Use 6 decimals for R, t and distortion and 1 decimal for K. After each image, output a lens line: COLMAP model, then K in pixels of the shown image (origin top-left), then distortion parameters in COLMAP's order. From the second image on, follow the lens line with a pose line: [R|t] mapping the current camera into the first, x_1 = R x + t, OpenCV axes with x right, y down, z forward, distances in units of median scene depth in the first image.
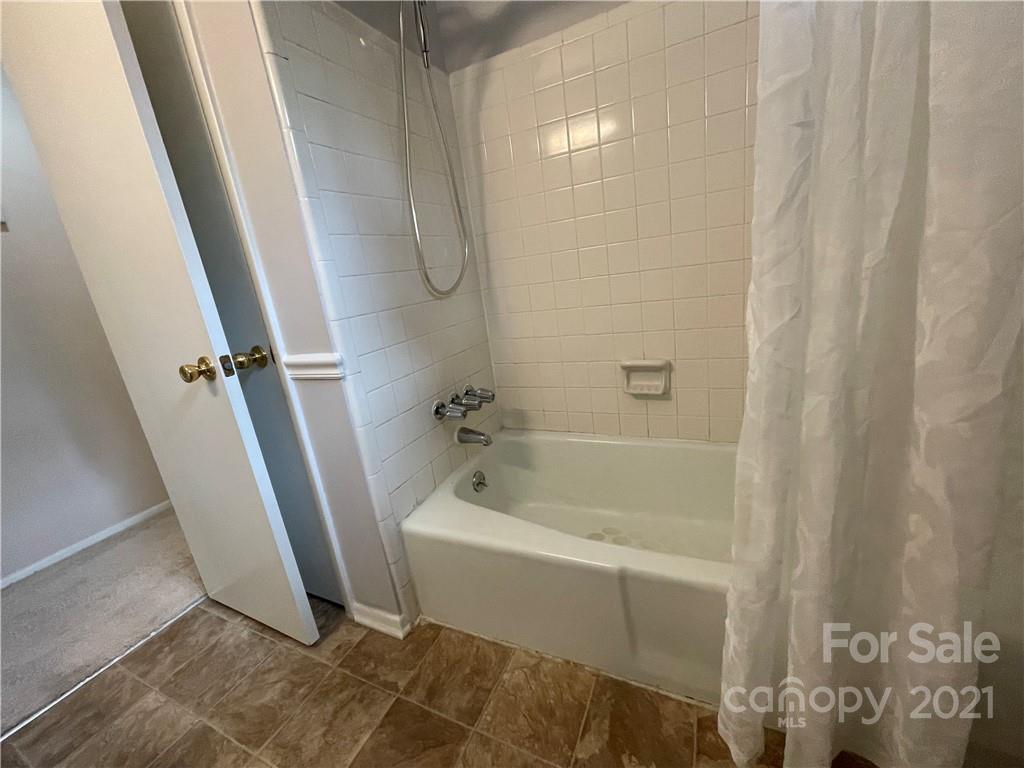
lens RADIAL K [[413.5, 0, 511.1], [0, 413.5, 381.6], [0, 0, 1]] dist [-0.000866, 0.000084]
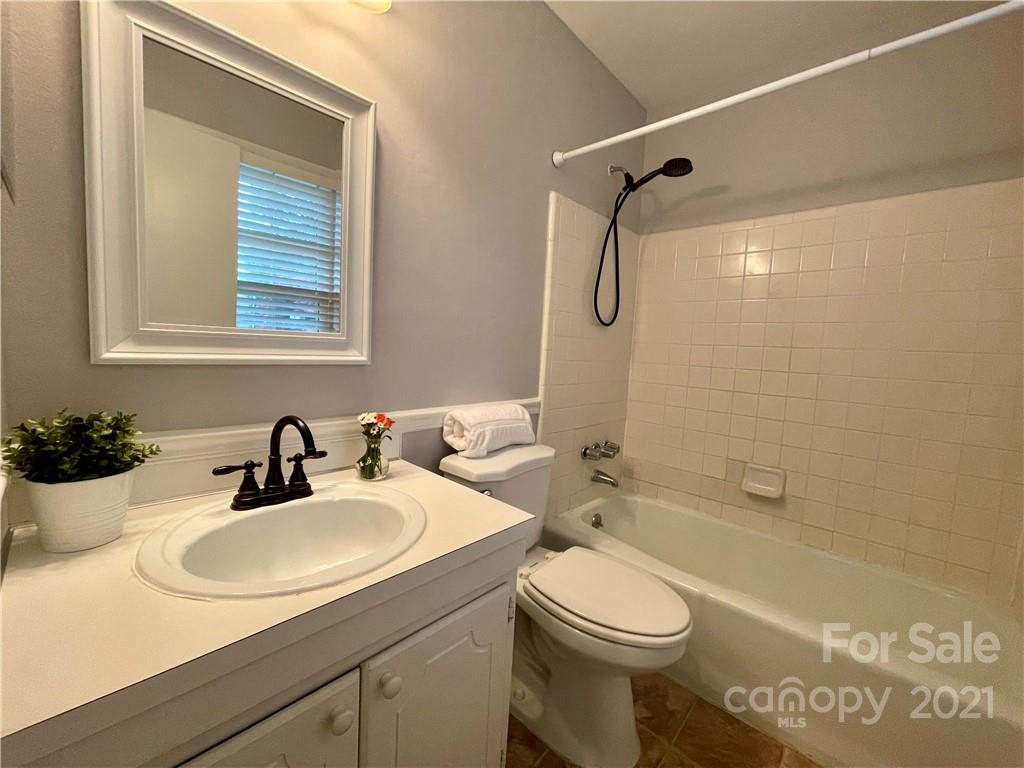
lens RADIAL K [[413.5, 0, 511.1], [0, 413.5, 381.6], [0, 0, 1]] dist [-0.000866, 0.000084]
pose [[0.916066, 0.200457, -0.347332, 0.065354], [-0.252355, 0.961272, -0.110787, 0.050755], [0.311672, 0.189139, 0.931175, -0.649245]]
